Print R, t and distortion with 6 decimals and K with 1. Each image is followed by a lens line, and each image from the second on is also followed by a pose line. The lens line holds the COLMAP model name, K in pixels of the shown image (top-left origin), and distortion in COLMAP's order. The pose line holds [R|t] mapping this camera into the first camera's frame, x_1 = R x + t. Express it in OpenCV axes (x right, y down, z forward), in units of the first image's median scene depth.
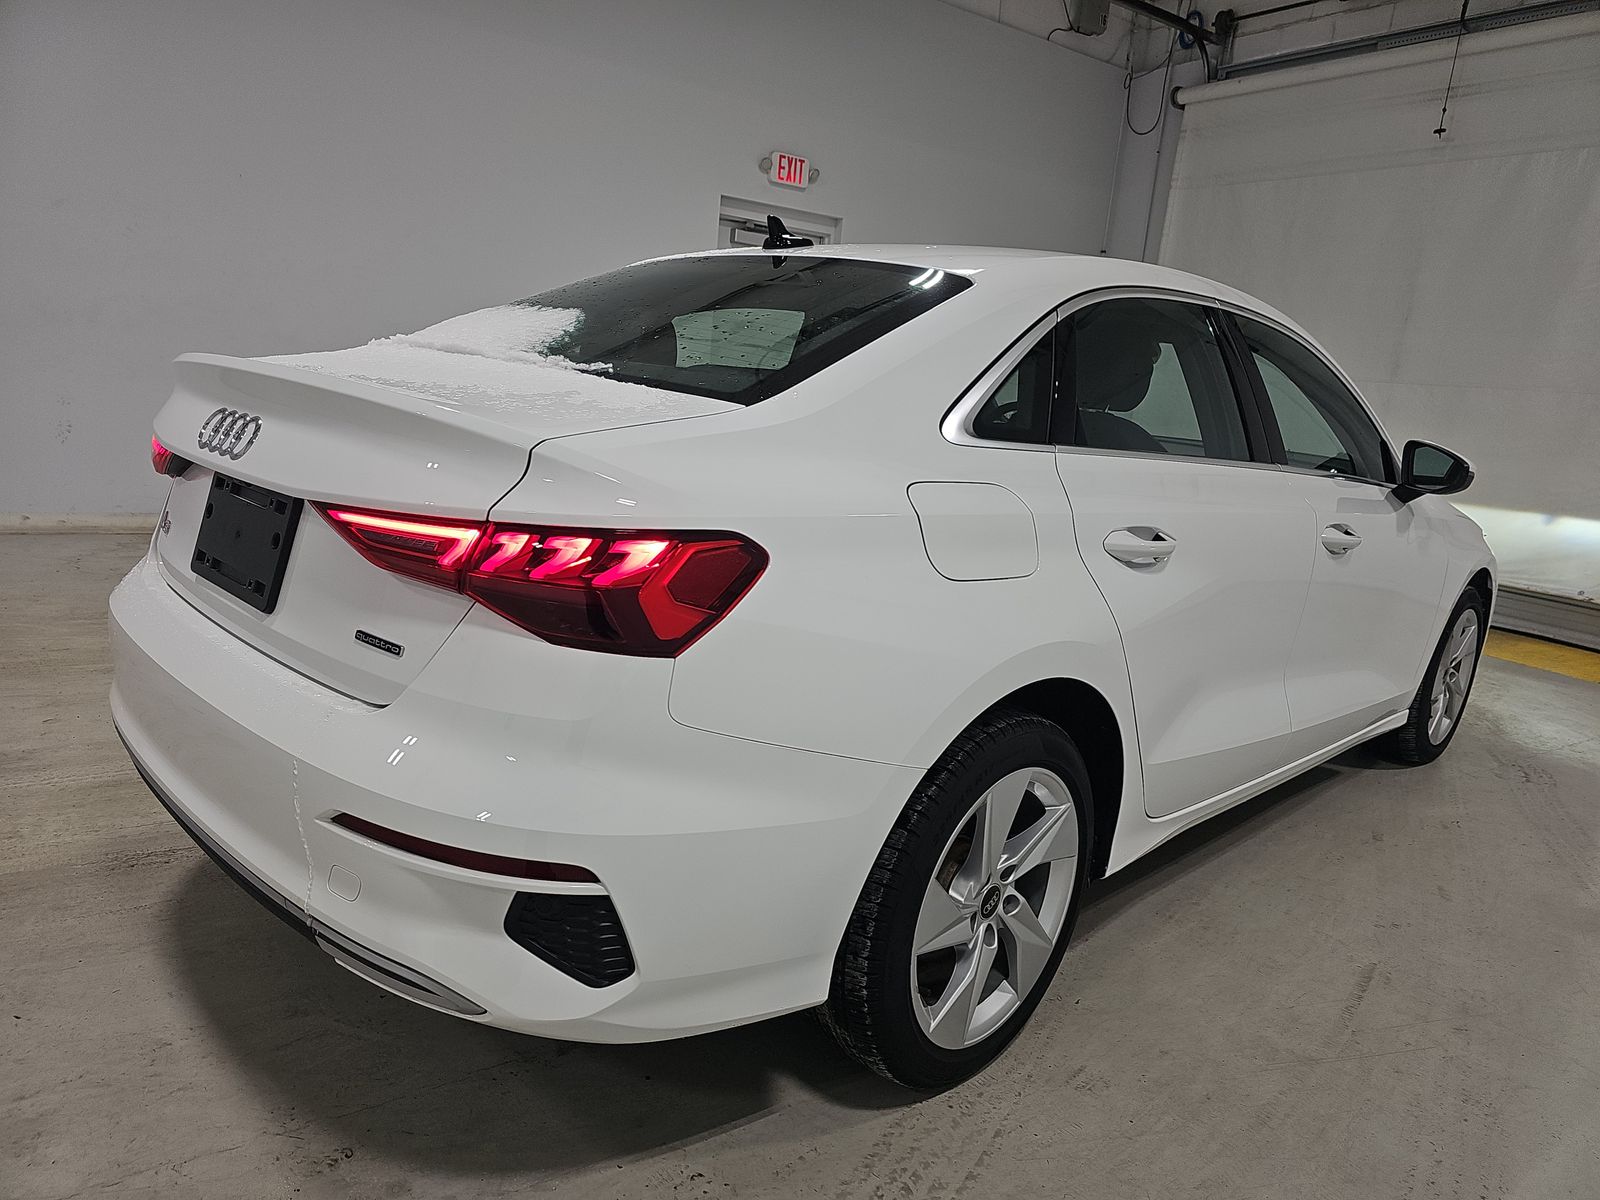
lens RADIAL K [[1066.4, 0, 792.6], [0, 1066.4, 599.6], [0, 0, 1]] dist [0.001246, -0.021327]
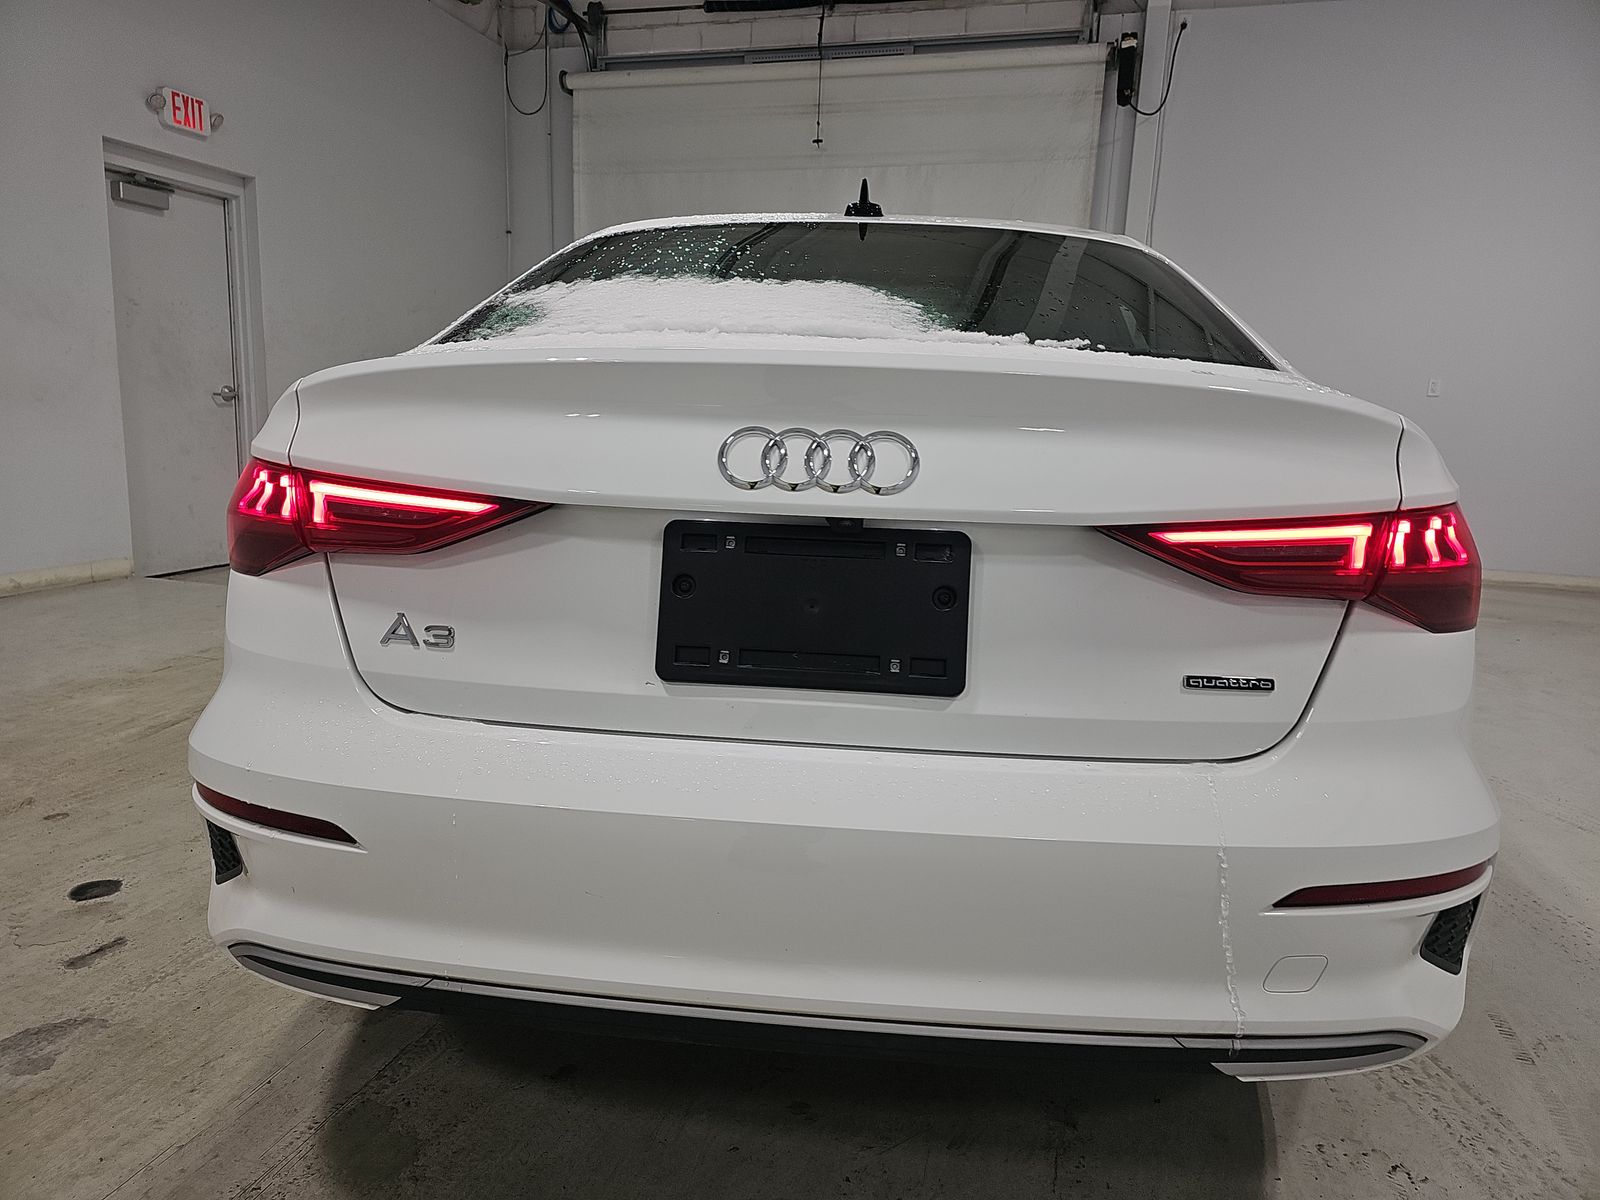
lens RADIAL K [[1066.4, 0, 799.5], [0, 1066.4, 602.9], [0, 0, 1]] dist [0.001246, -0.021327]
pose [[0.757796, -0.170179, 0.629909, -0.215468], [0.159944, 0.984384, 0.073529, -0.025088], [-0.632585, 0.045030, 0.773181, 0.109183]]
